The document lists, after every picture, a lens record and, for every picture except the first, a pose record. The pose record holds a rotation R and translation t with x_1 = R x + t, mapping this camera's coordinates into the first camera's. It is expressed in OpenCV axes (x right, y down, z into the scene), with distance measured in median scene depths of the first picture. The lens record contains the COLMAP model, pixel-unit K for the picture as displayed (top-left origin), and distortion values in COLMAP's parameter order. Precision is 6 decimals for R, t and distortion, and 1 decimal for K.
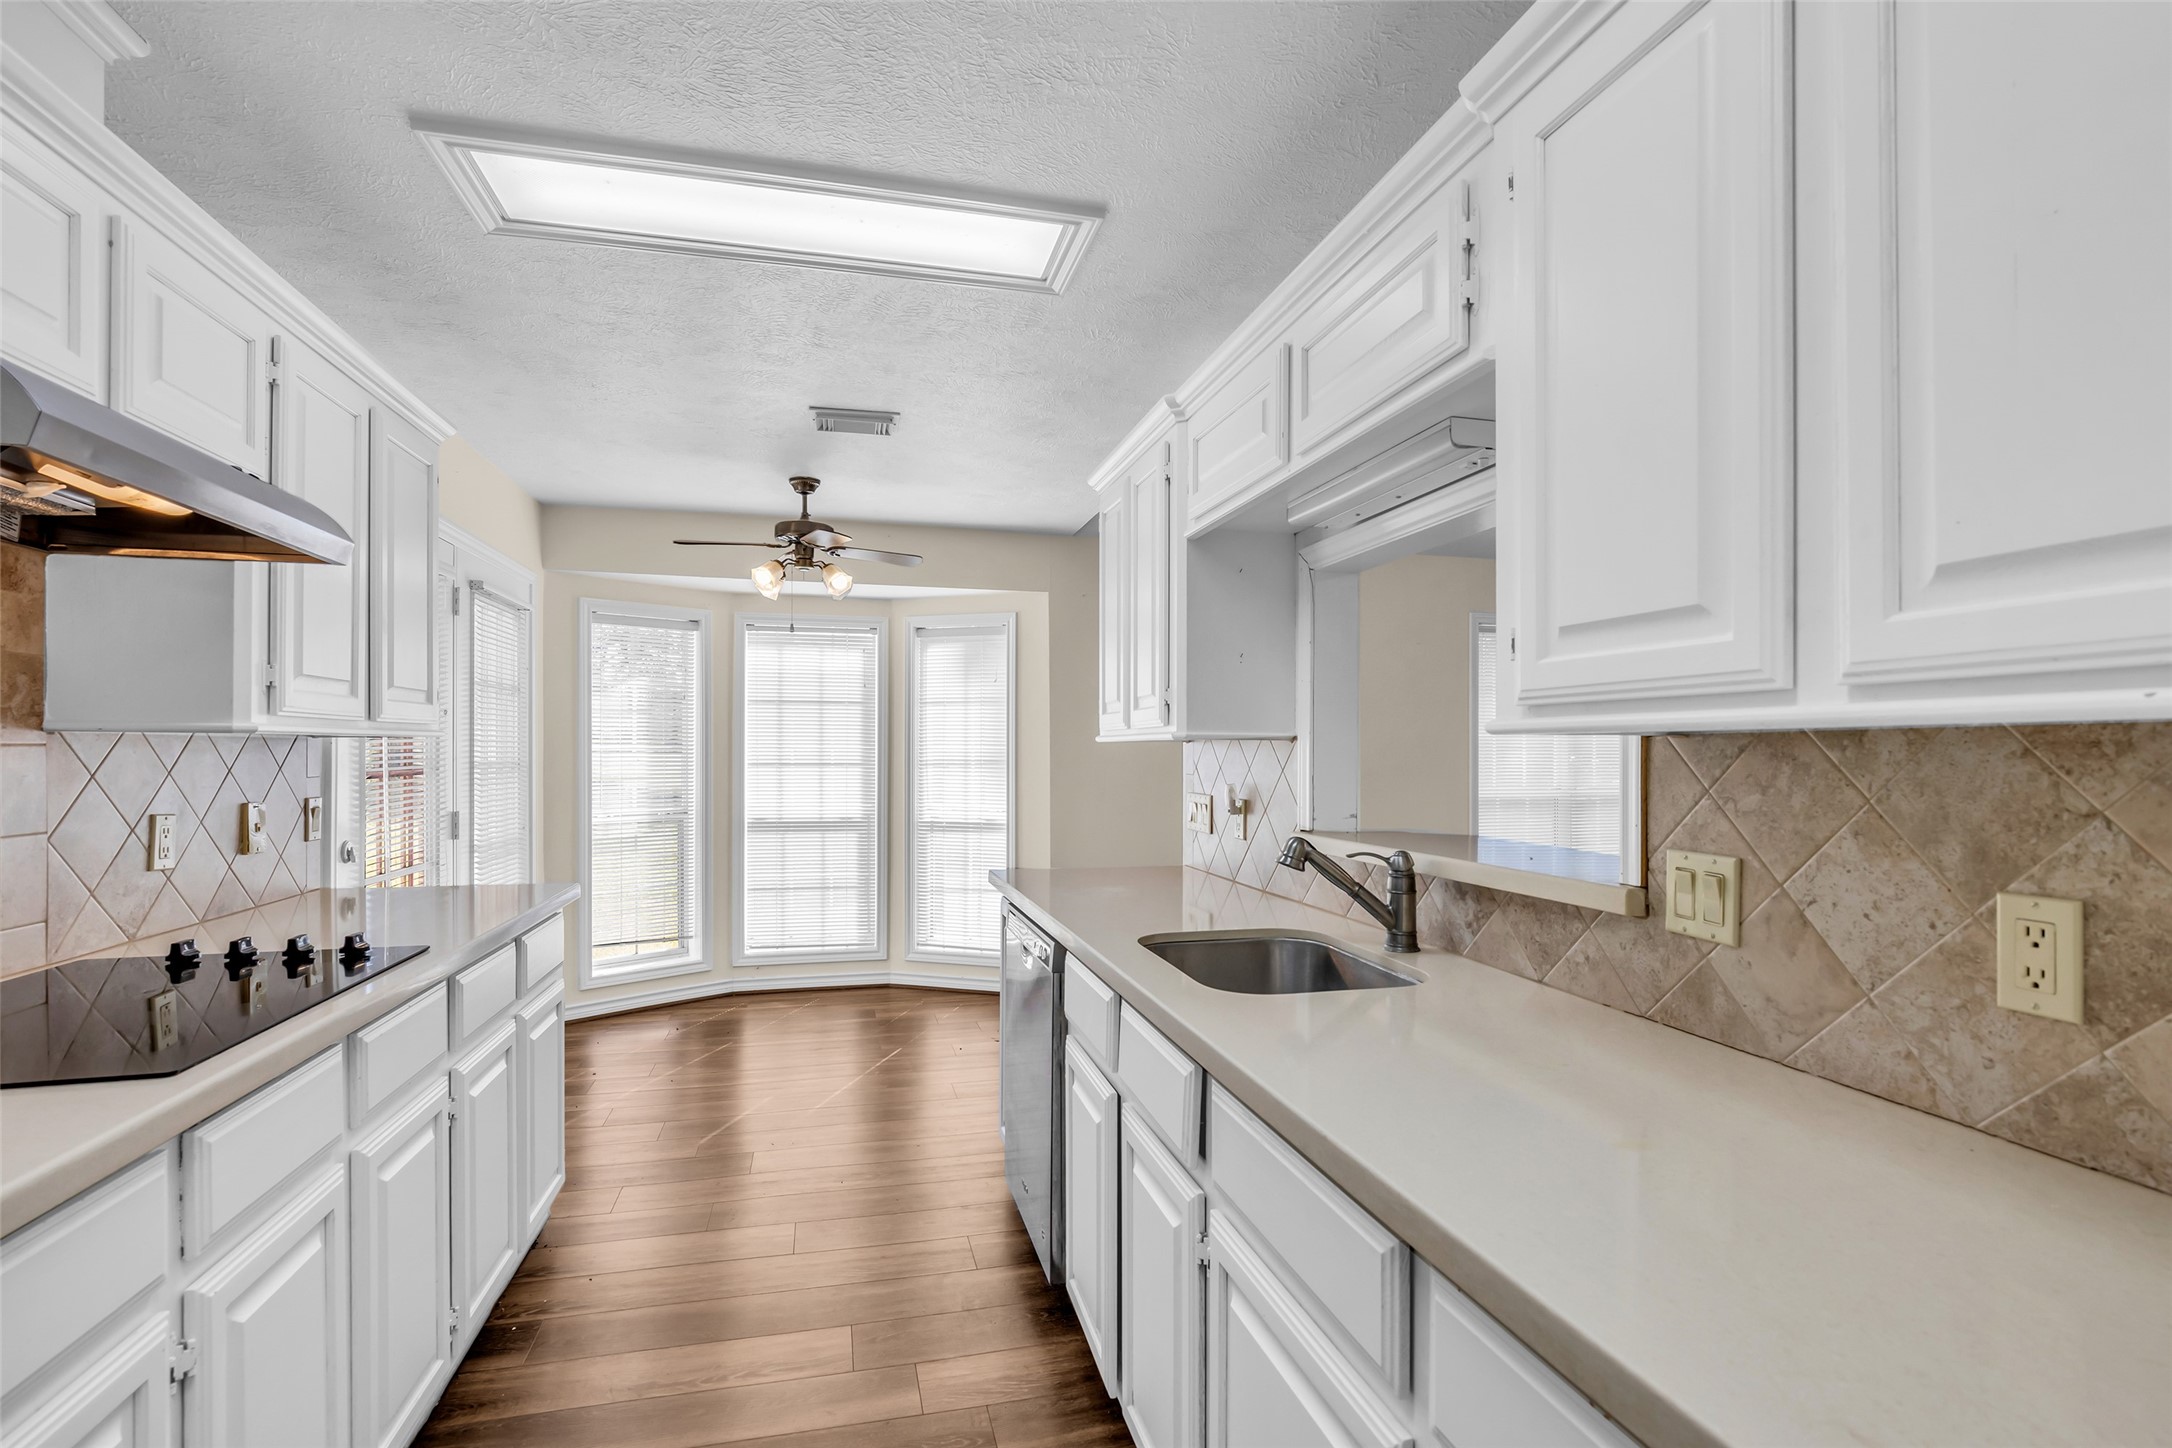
lens RADIAL K [[1018.7, 0, 1094.3], [0, 1018.7, 754.0], [0, 0, 1]] dist [-0.014435, 0.005099]
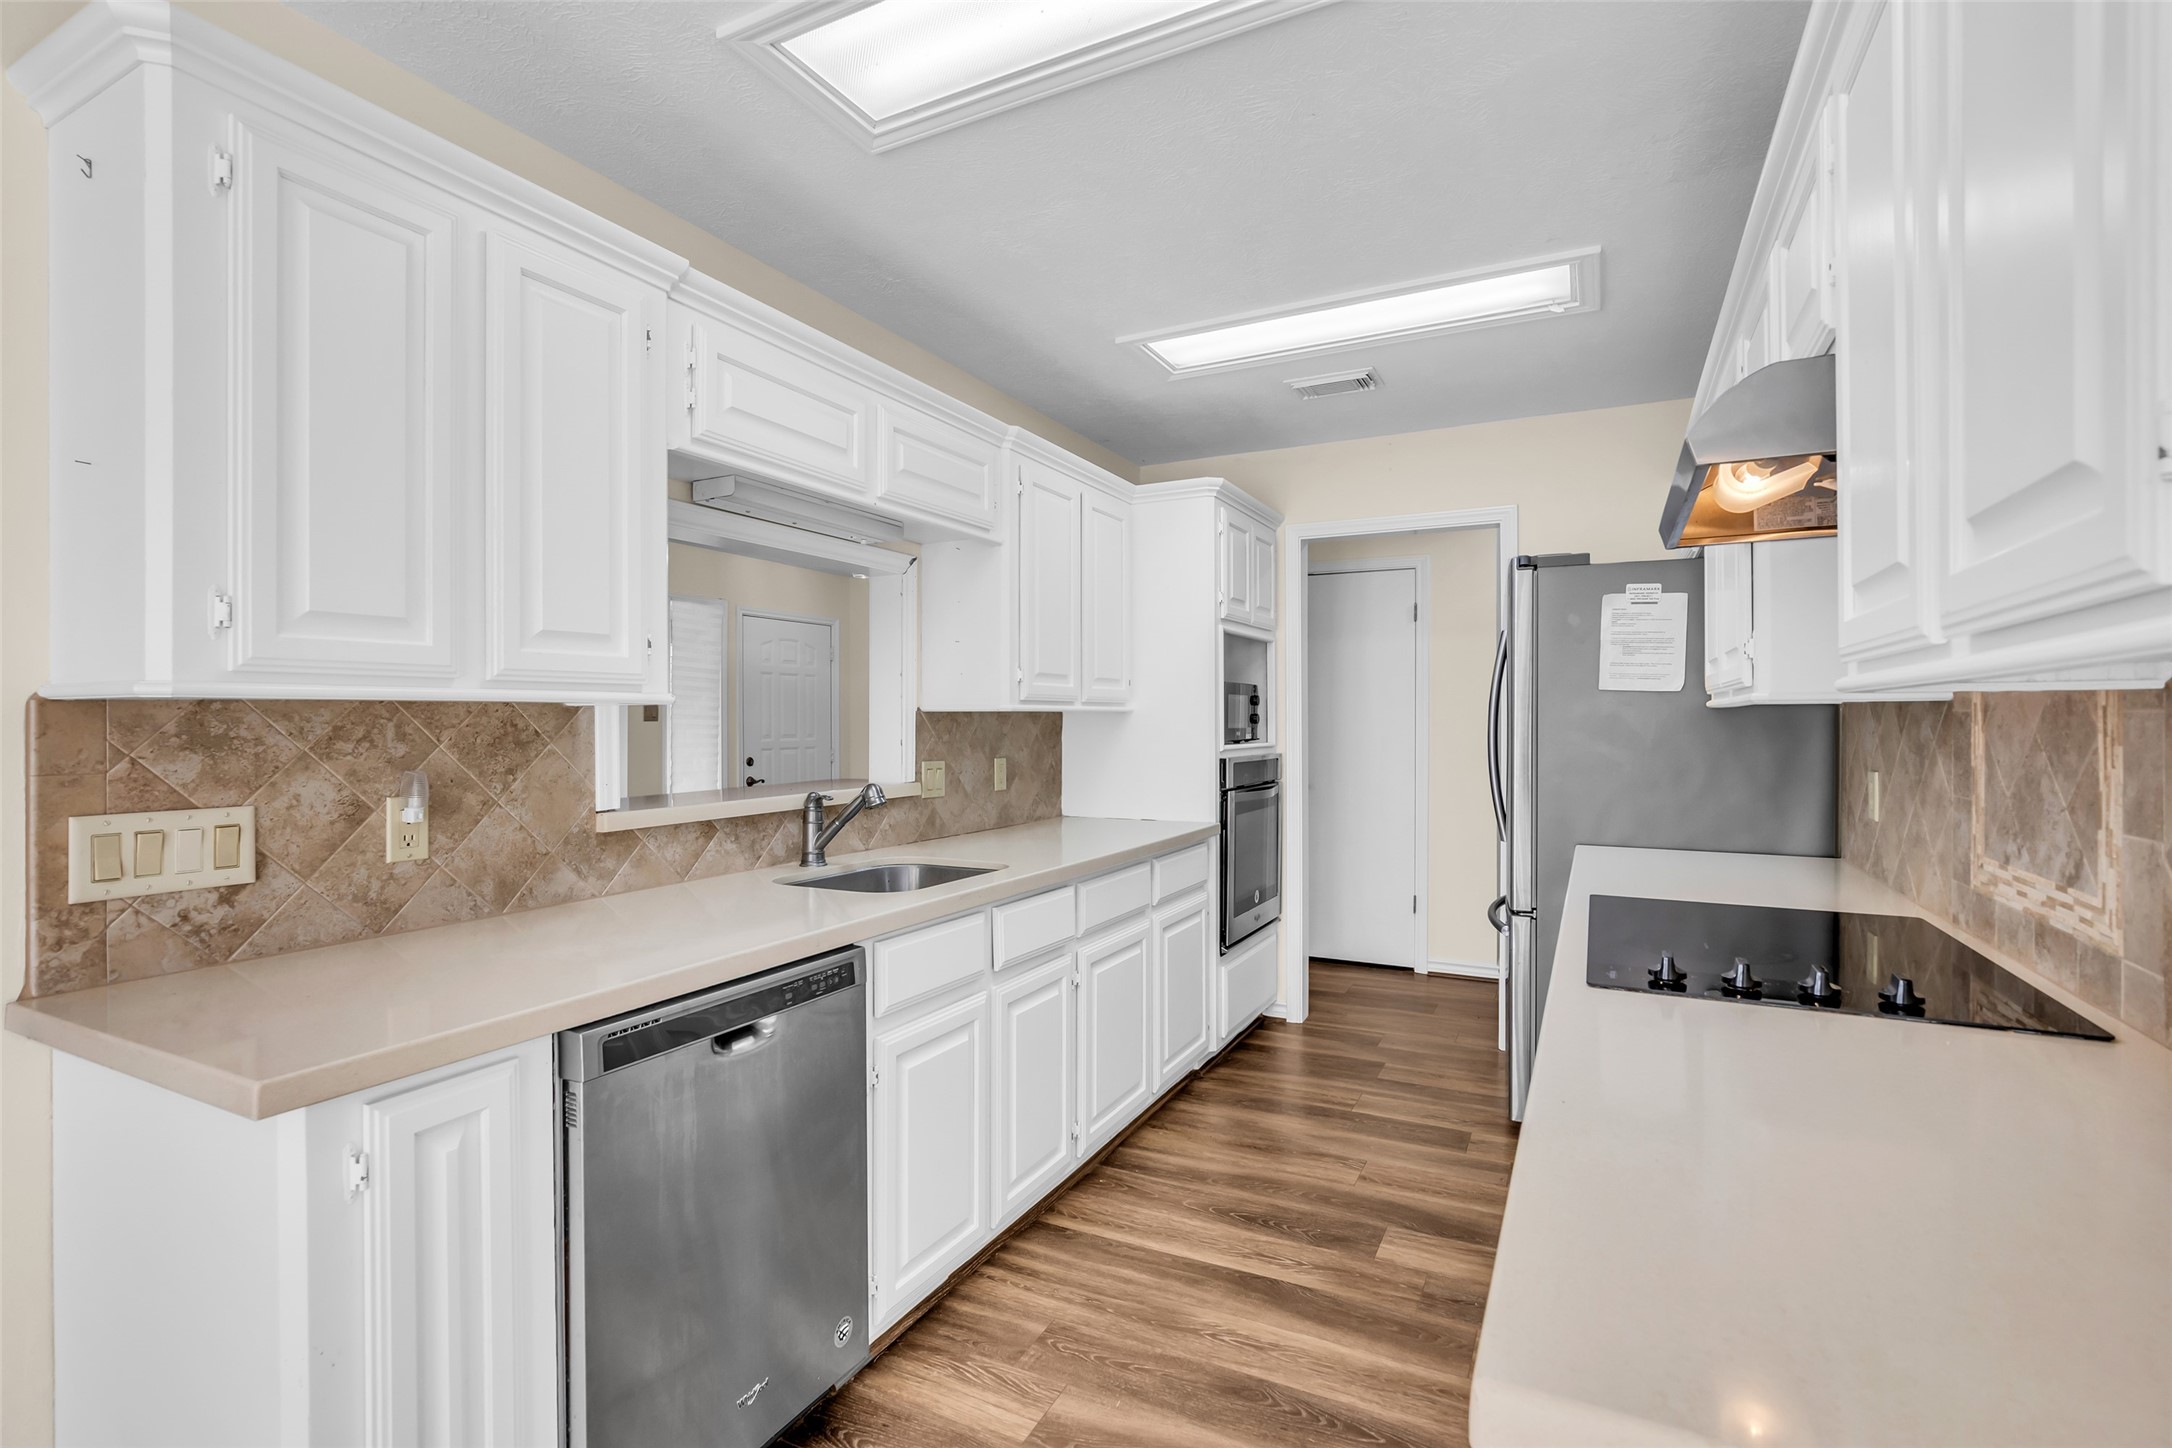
lens RADIAL K [[1011.1, 0, 1086.0], [0, 1011.1, 724.0], [0, 0, 1]] dist [-0.010524, 0.001210]
pose [[-0.749890, -0.004074, 0.661550, -0.747096], [0.002262, 0.999959, 0.008722, -0.005175], [-0.661559, 0.008037, -0.749850, 1.546152]]
